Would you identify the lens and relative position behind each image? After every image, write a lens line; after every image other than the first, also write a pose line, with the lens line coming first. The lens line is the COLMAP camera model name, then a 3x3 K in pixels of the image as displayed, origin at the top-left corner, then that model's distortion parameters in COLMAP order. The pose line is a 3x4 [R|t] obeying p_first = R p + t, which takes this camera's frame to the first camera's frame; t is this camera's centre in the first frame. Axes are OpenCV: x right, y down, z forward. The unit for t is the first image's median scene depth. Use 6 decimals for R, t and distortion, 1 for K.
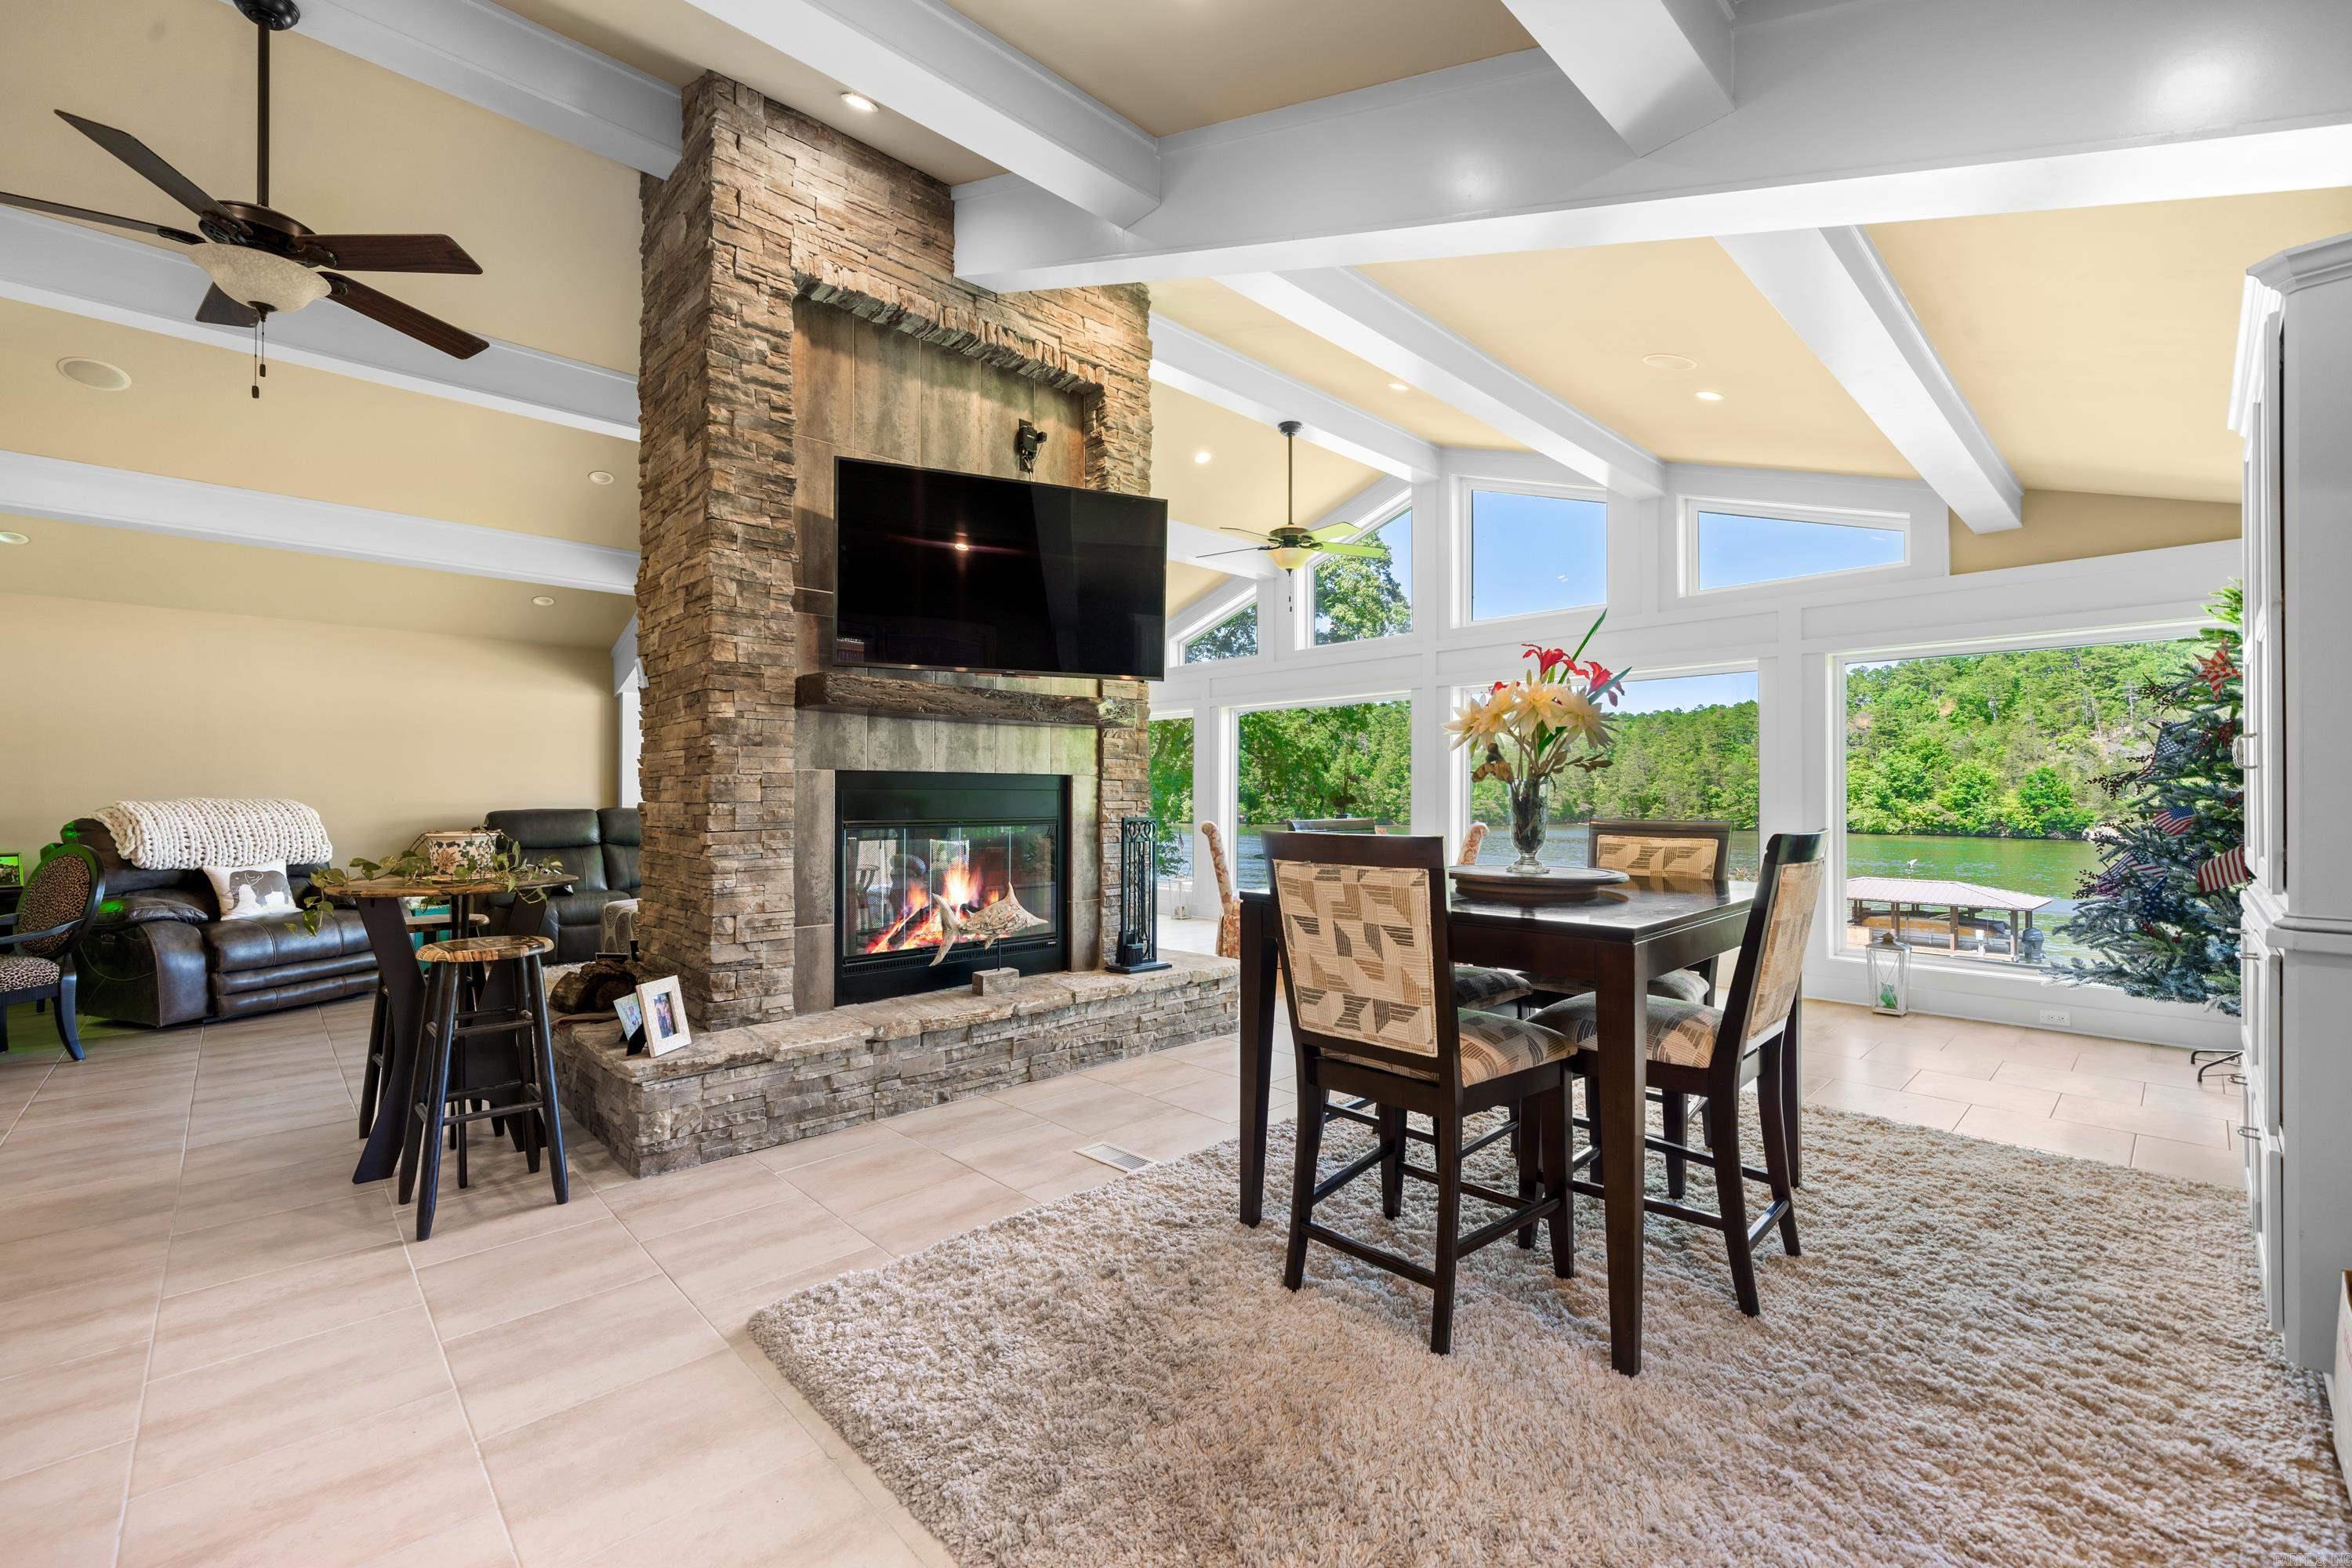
lens RADIAL K [[970.2, 0, 1179.8], [0, 970.2, 797.9], [0, 0, 1]] dist [-0.001768, -0.000396]
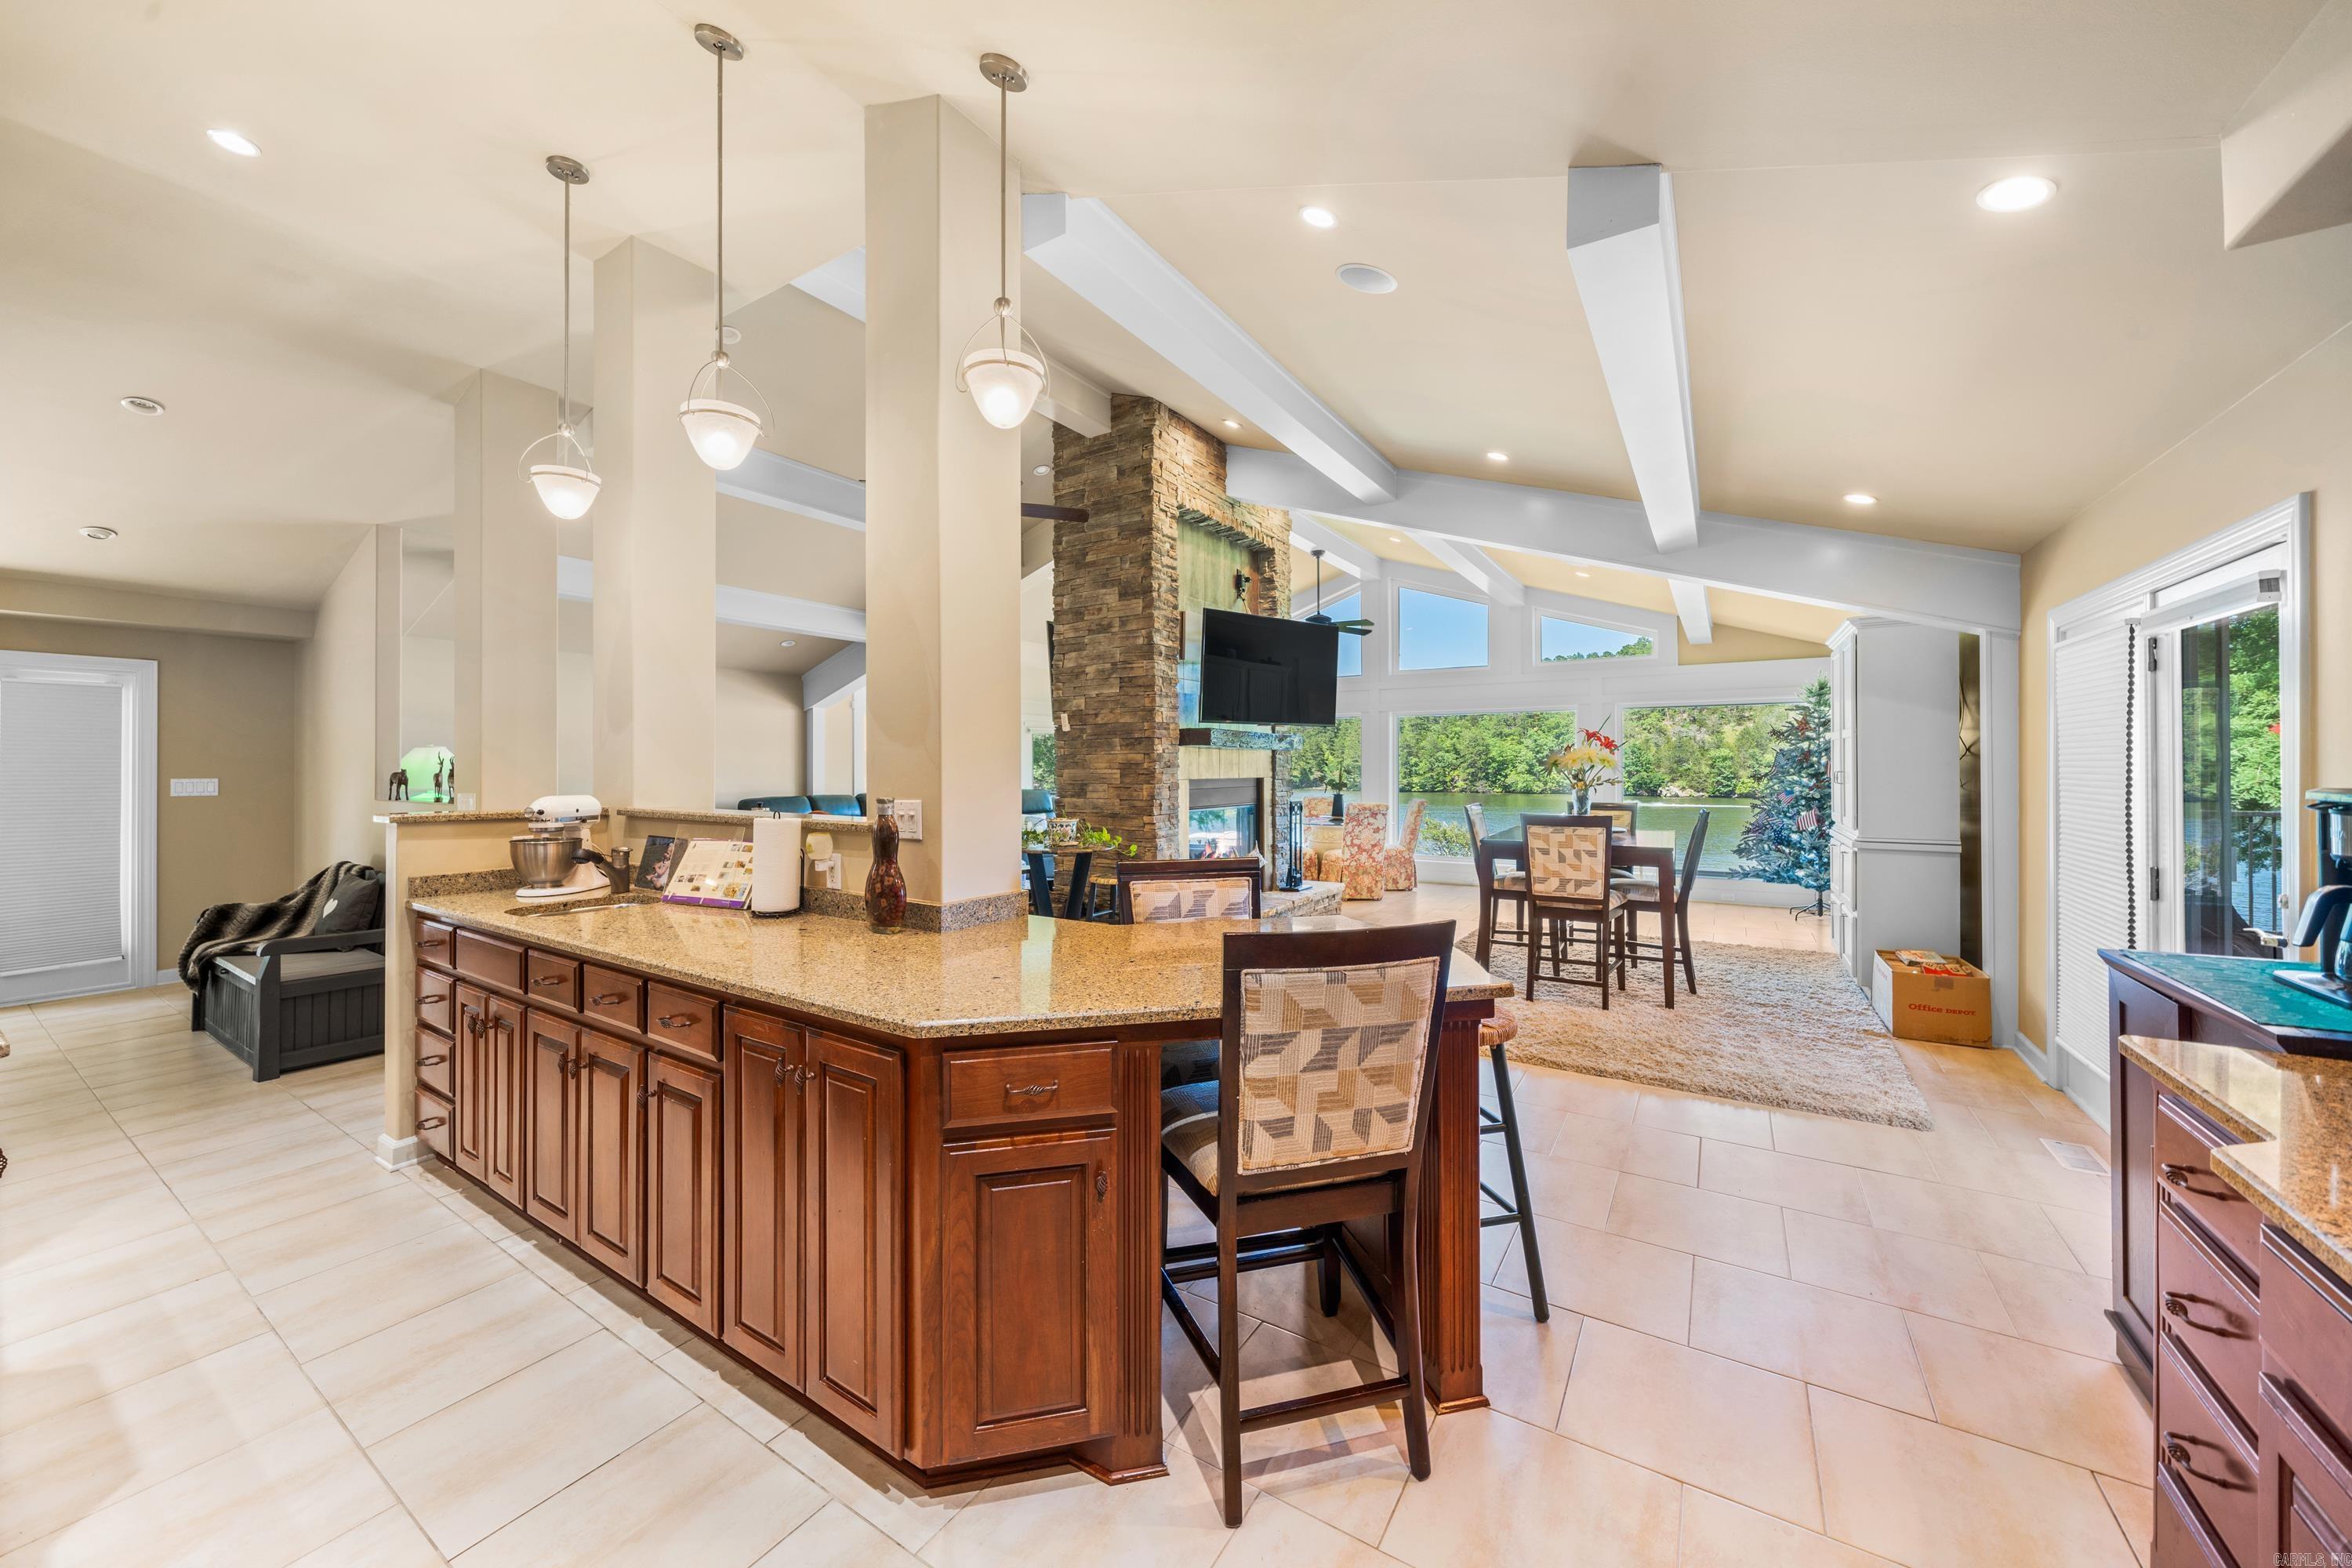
lens RADIAL K [[847.5, 0, 1181.8], [0, 847.5, 771.0], [0, 0, 1]] dist [-0.002414, -0.000046]
pose [[0.971528, -0.005158, 0.236868, -0.808774], [0.004254, 0.999982, 0.004325, -0.055672], [-0.236886, -0.003194, 0.971532, -0.560645]]
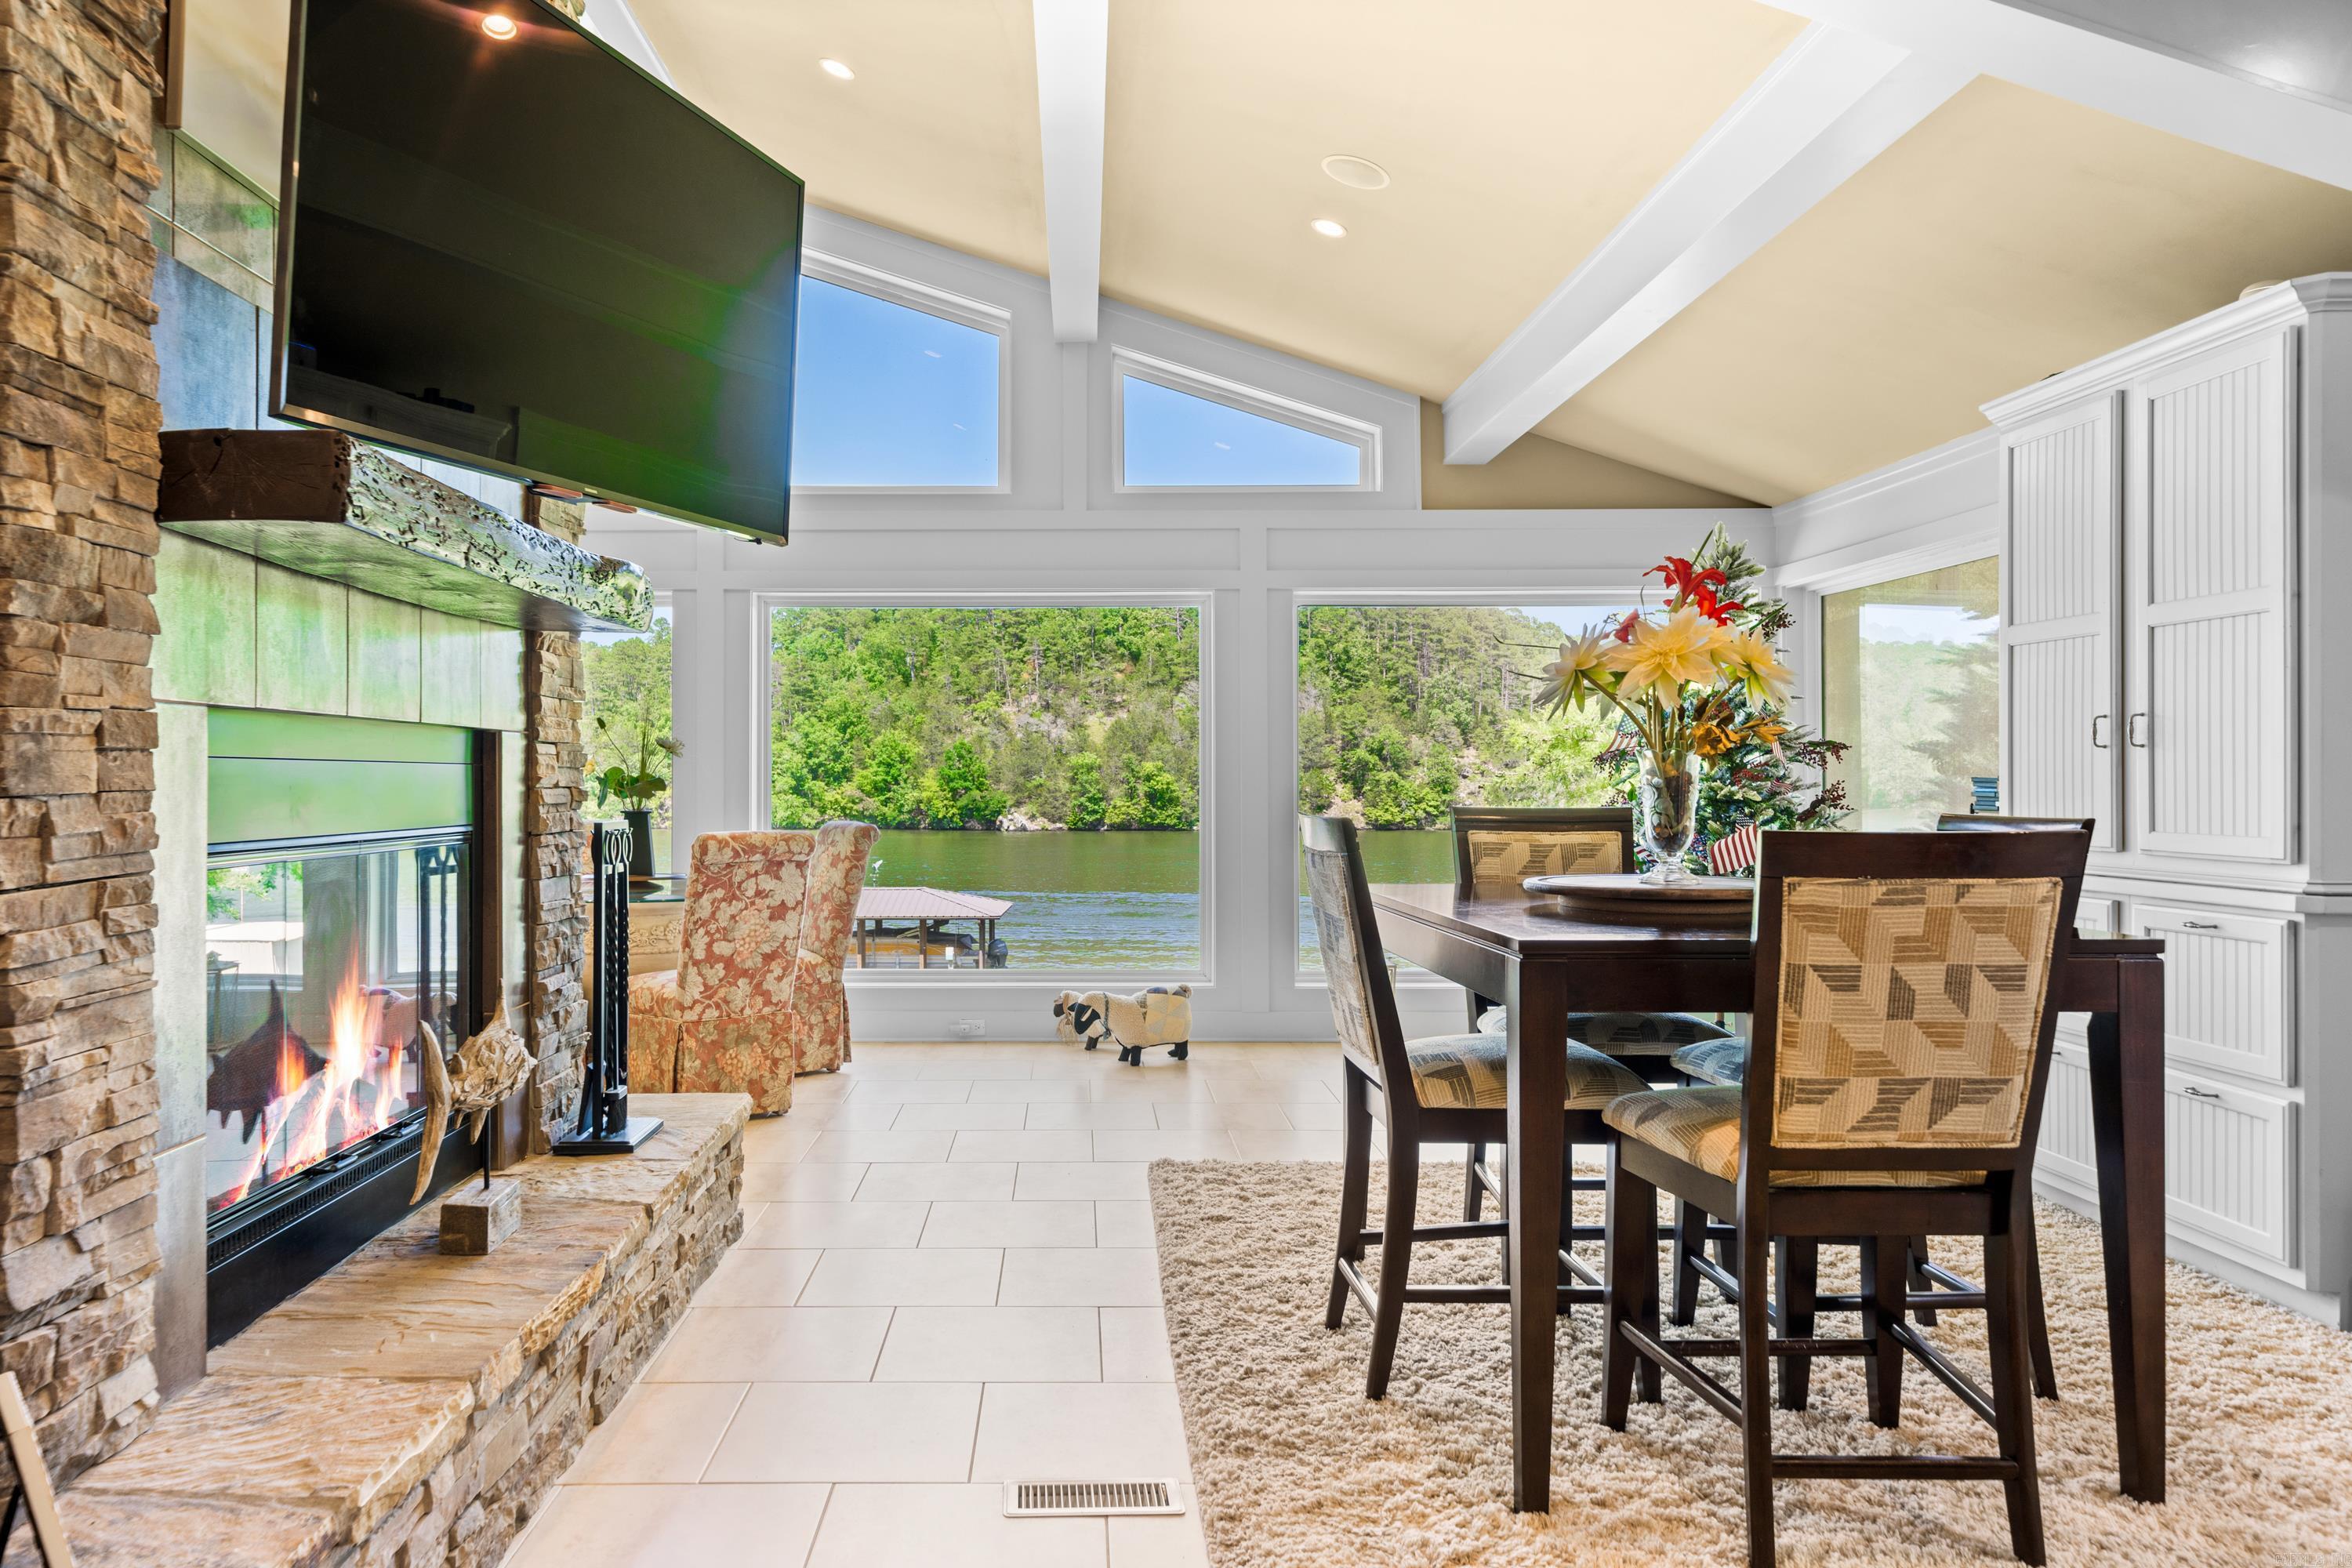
lens RADIAL K [[1599.4, 0, 1055.1], [0, 1599.4, 785.6], [0, 0, 1]] dist [-0.002246, 0.000394]
pose [[0.703841, -0.005283, 0.710338, -0.607736], [0.003324, 0.999986, 0.004144, -0.000169], [-0.710350, -0.000556, 0.703849, 0.397078]]
